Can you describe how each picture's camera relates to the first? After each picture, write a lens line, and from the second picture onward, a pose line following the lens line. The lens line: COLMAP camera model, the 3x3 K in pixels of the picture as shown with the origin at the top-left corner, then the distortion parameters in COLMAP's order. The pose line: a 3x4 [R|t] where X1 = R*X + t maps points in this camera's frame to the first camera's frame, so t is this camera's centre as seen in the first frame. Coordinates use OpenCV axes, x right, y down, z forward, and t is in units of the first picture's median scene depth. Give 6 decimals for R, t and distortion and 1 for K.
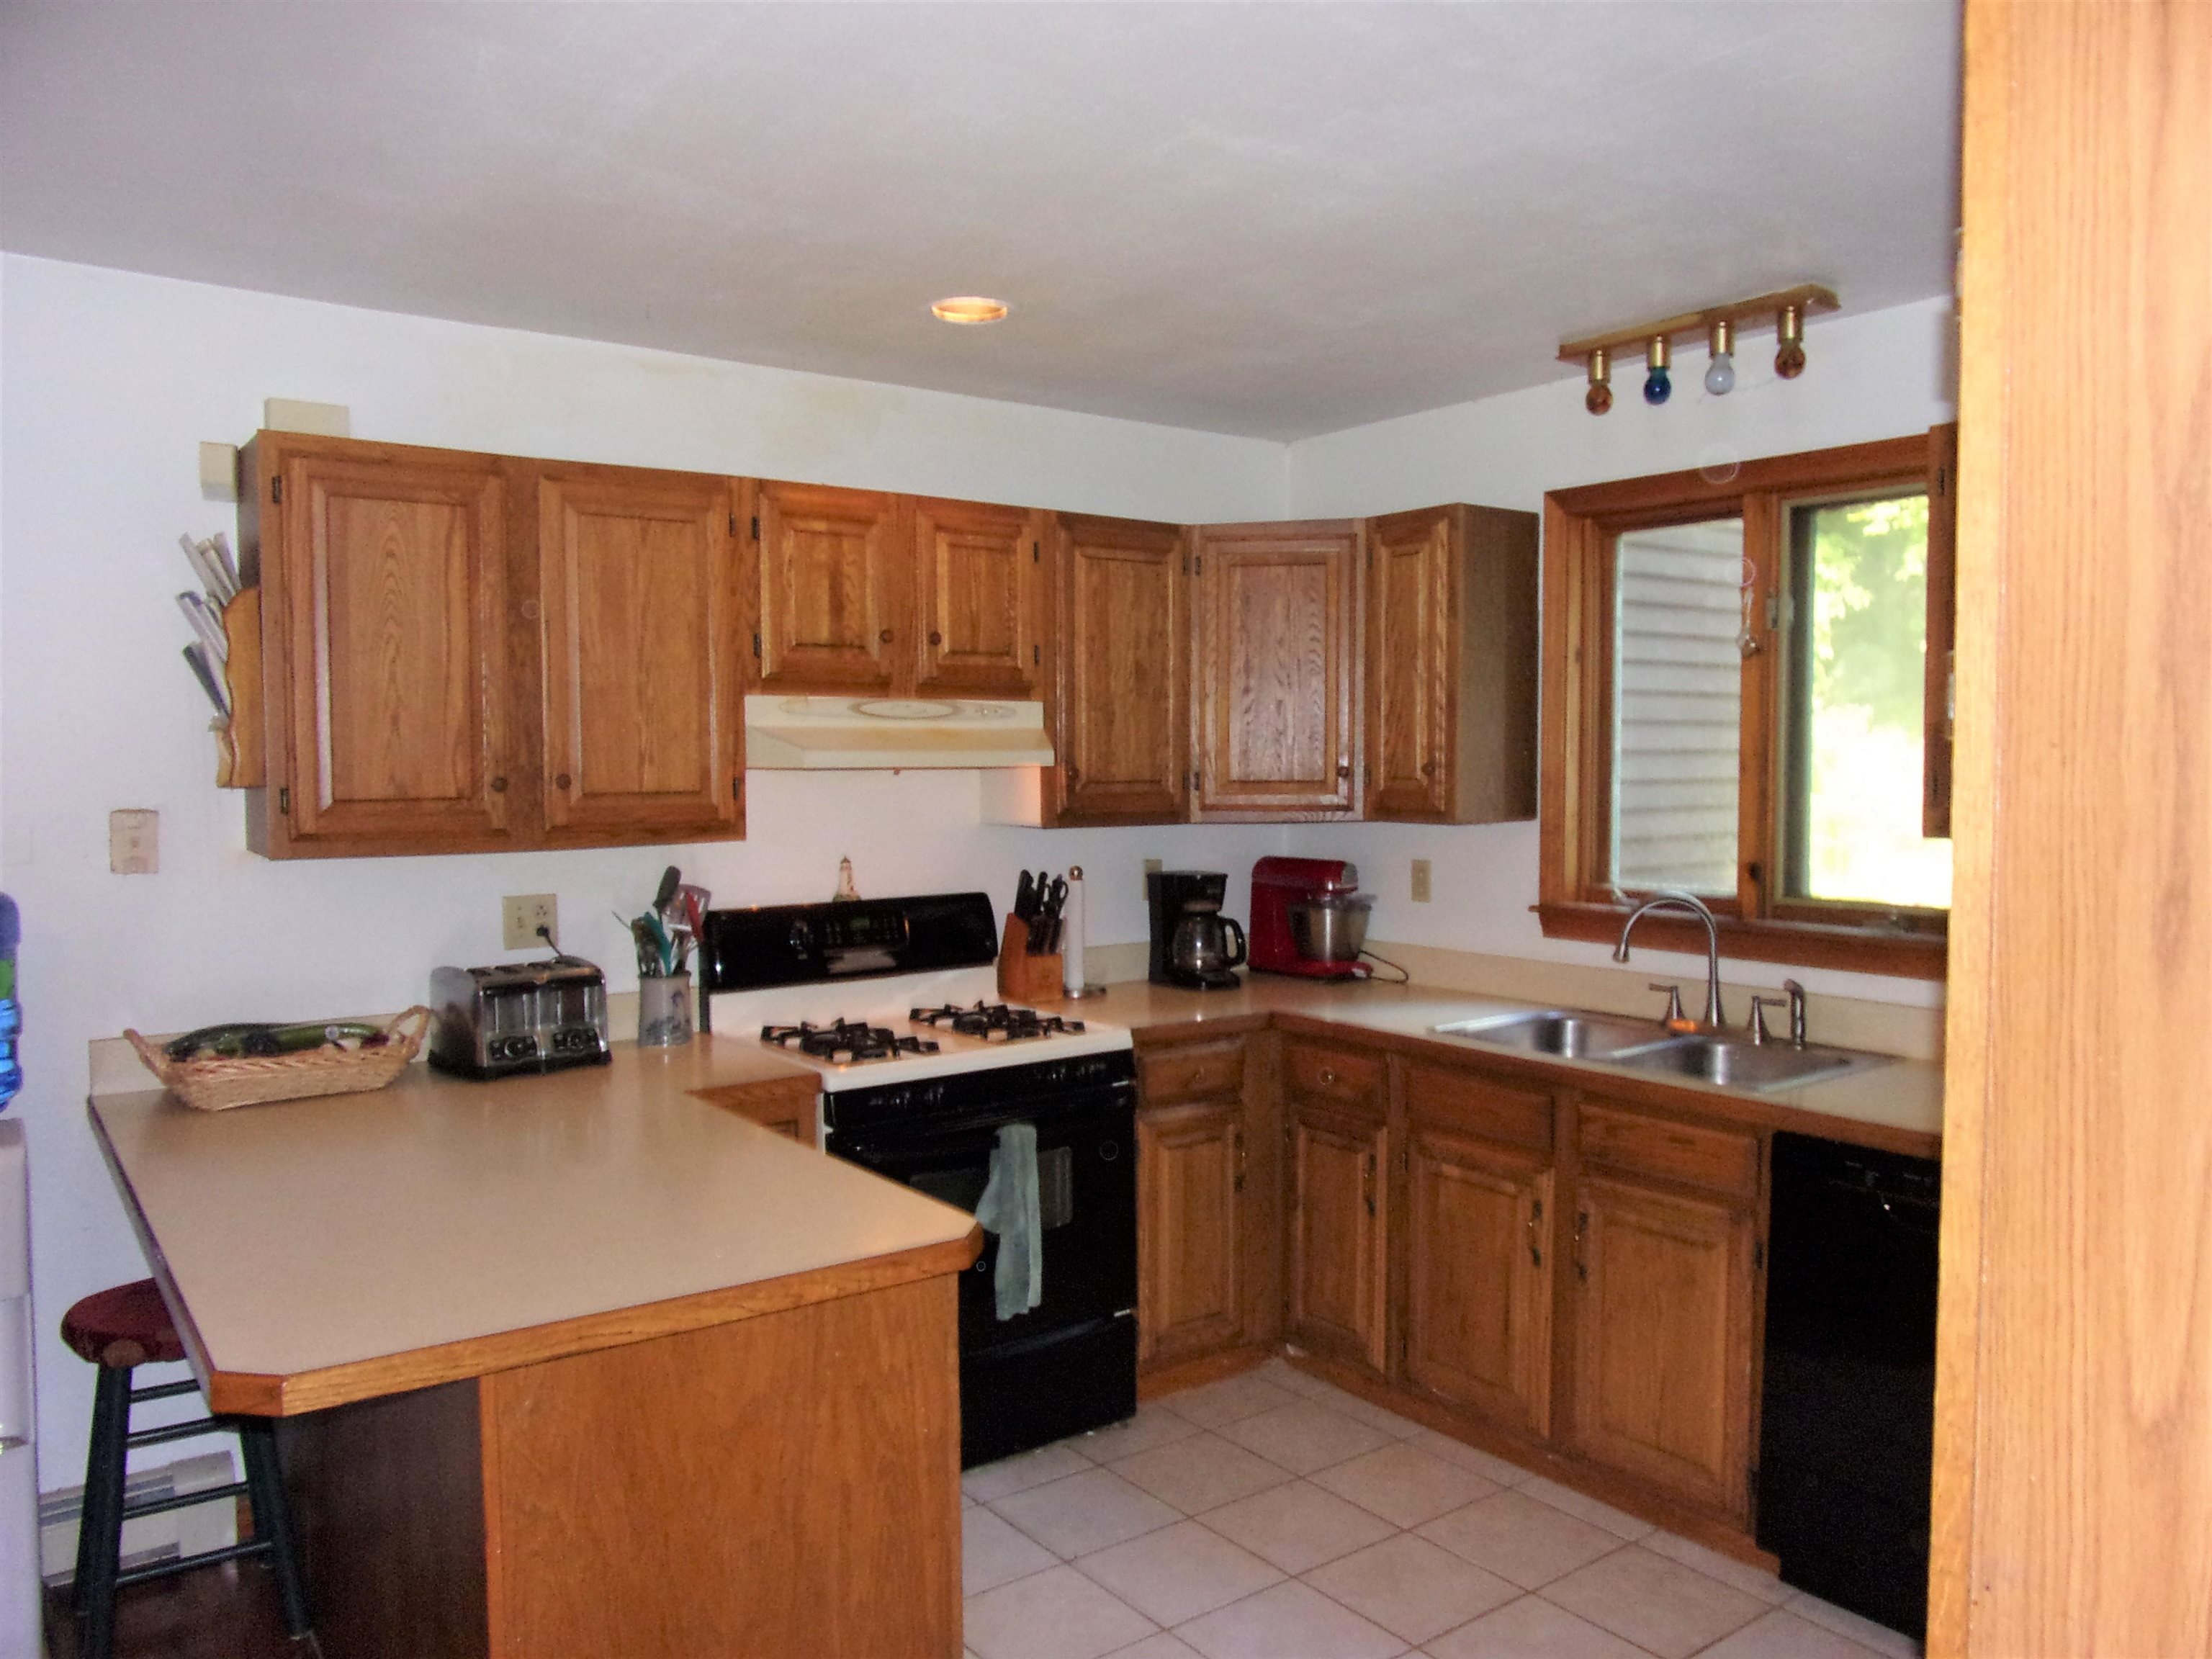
lens RADIAL K [[1614.9, 0, 1106.0], [0, 1614.9, 829.5], [0, 0, 1]] dist [-0.013453, -0.006253]
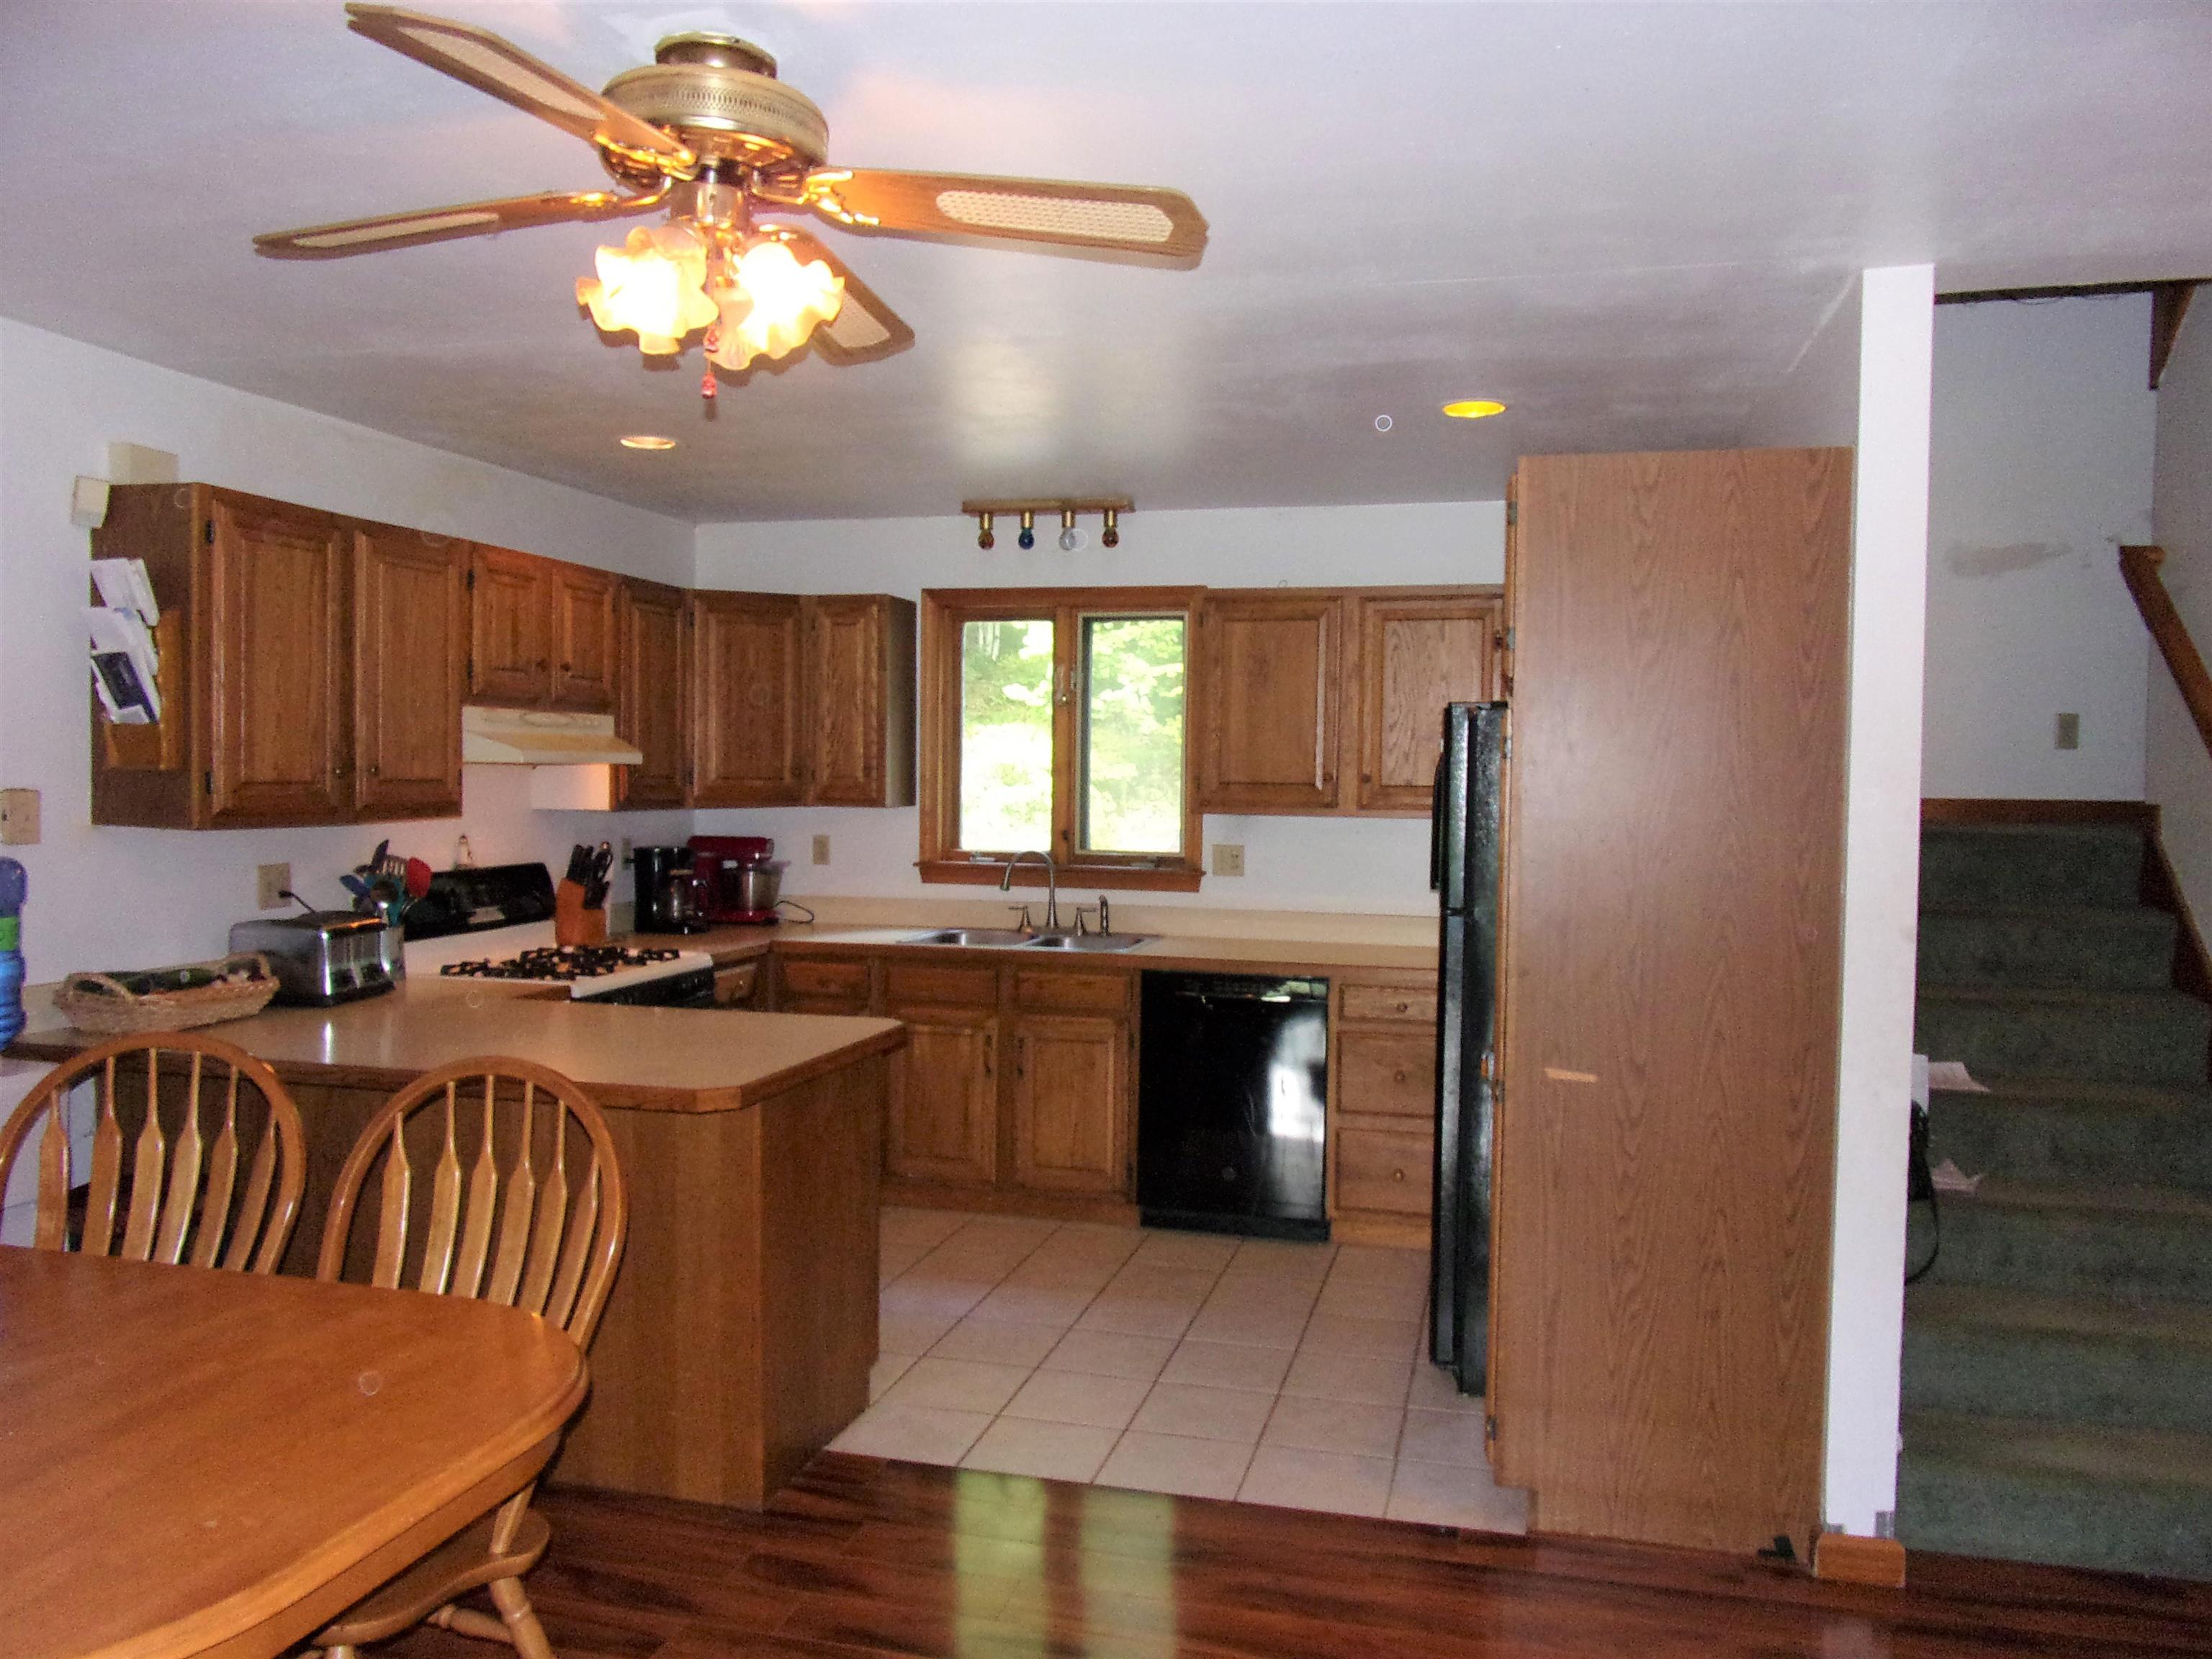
lens RADIAL K [[1614.9, 0, 1106.0], [0, 1614.9, 829.5], [0, 0, 1]] dist [-0.013453, -0.006253]
pose [[0.782153, -0.009956, 0.623007, -0.599587], [0.015516, 0.999873, -0.003501, 0.027314], [-0.622893, 0.012405, 0.782209, -0.320571]]
